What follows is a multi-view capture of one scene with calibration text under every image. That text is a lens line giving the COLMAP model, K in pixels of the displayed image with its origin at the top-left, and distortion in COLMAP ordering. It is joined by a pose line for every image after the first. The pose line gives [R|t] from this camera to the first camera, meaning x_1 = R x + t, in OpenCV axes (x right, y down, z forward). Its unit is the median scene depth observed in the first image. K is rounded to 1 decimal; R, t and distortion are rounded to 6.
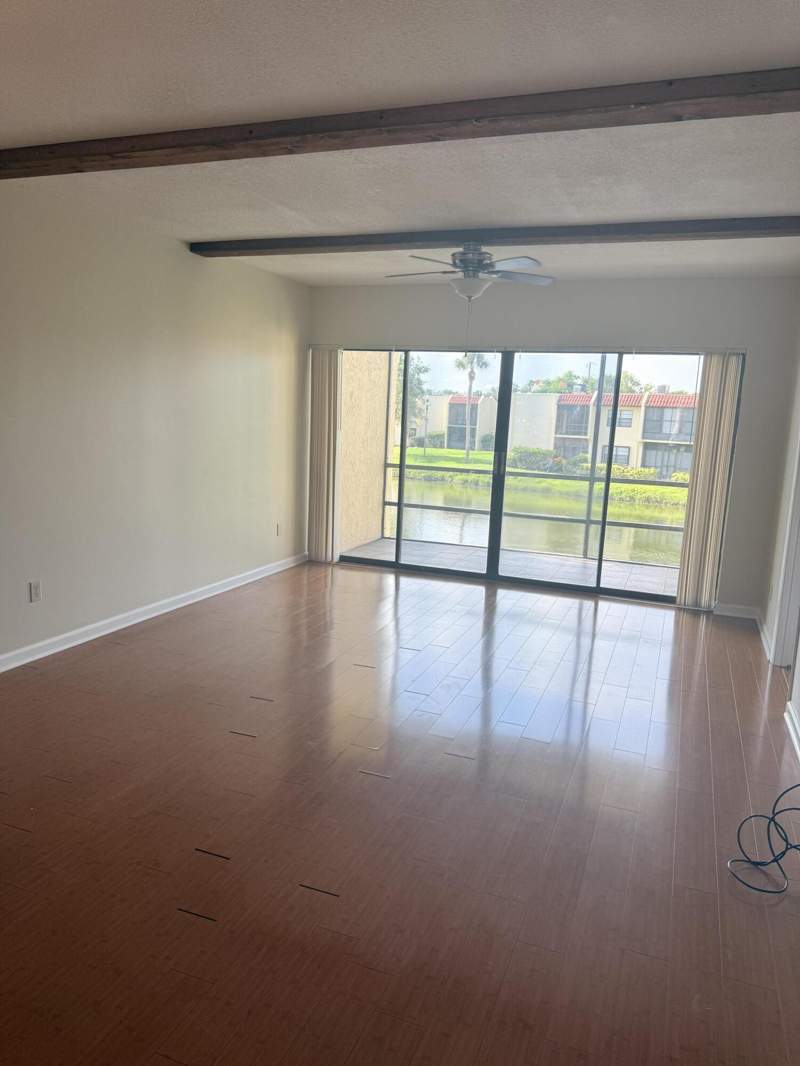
lens RADIAL K [[744.5, 0, 402.8], [0, 744.5, 540.8], [0, 0, 1]] dist [0.057328, -0.025712]
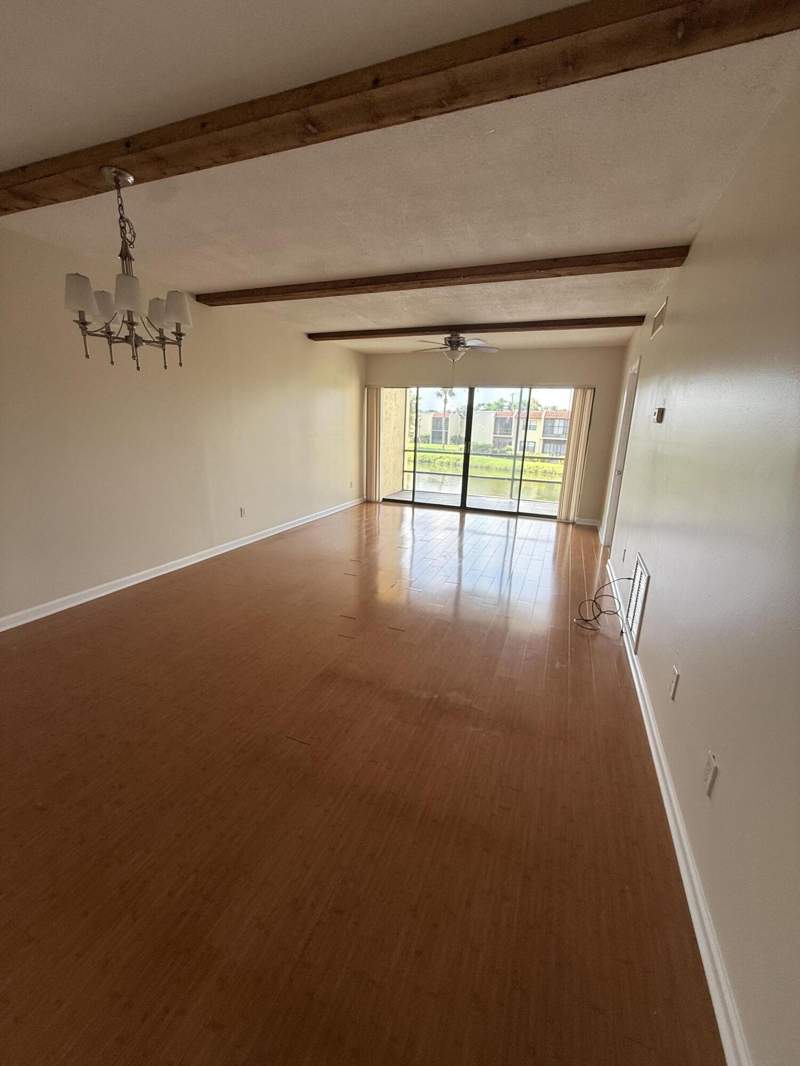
lens RADIAL K [[421.2, 0, 400.5], [0, 421.2, 535.5], [0, 0, 1]] dist [-0.001794, 0.000746]
pose [[0.999852, -0.010797, -0.013417, -0.025196], [0.011950, 0.995959, 0.089015, 0.019786], [0.012402, -0.089162, 0.995940, -0.085400]]
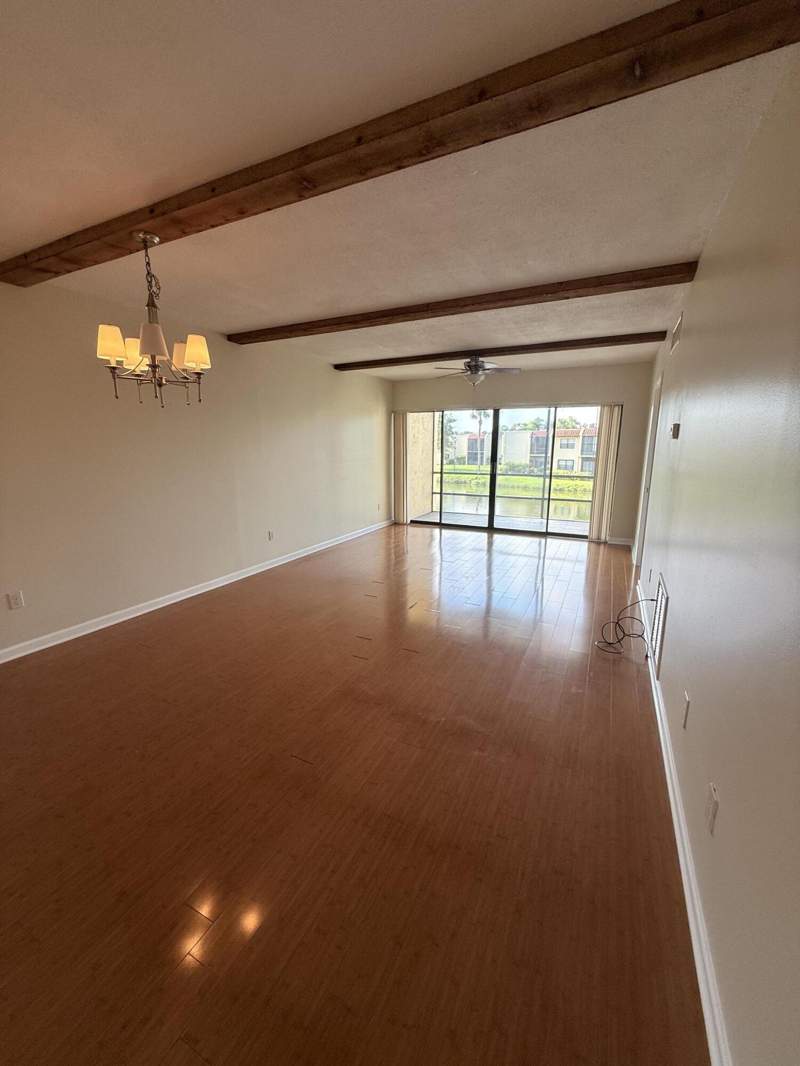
lens RADIAL K [[421.2, 0, 401.5], [0, 421.2, 535.5], [0, 0, 1]] dist [-0.001794, 0.000746]
pose [[0.994757, -0.023741, -0.099476, -0.000024], [0.027443, 0.998974, 0.036015, 0.020272], [0.098519, -0.038556, 0.994388, -0.089698]]
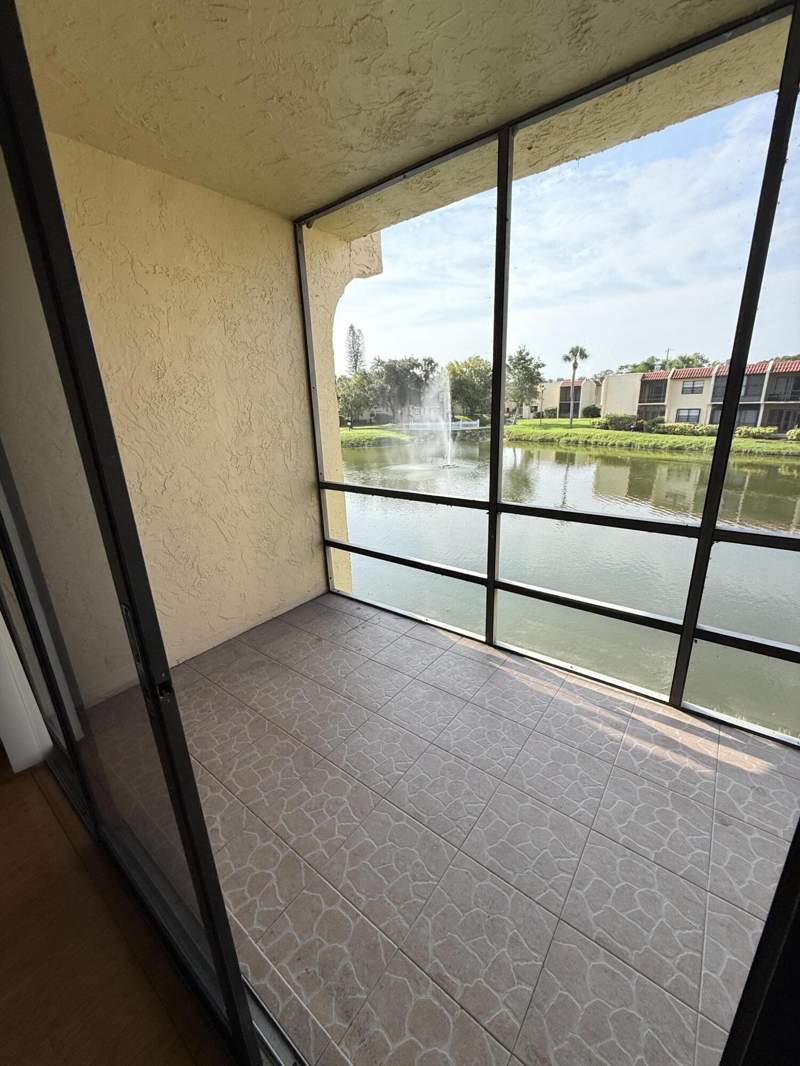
lens RADIAL K [[421.2, 0, 406.3], [0, 421.2, 531.3], [0, 0, 1]] dist [-0.001794, 0.000746]
pose [[0.955957, 0.009268, -0.293359, 0.161580], [0.028361, 0.991907, 0.123758, -0.109250], [0.292132, -0.126627, 0.947958, 0.715096]]
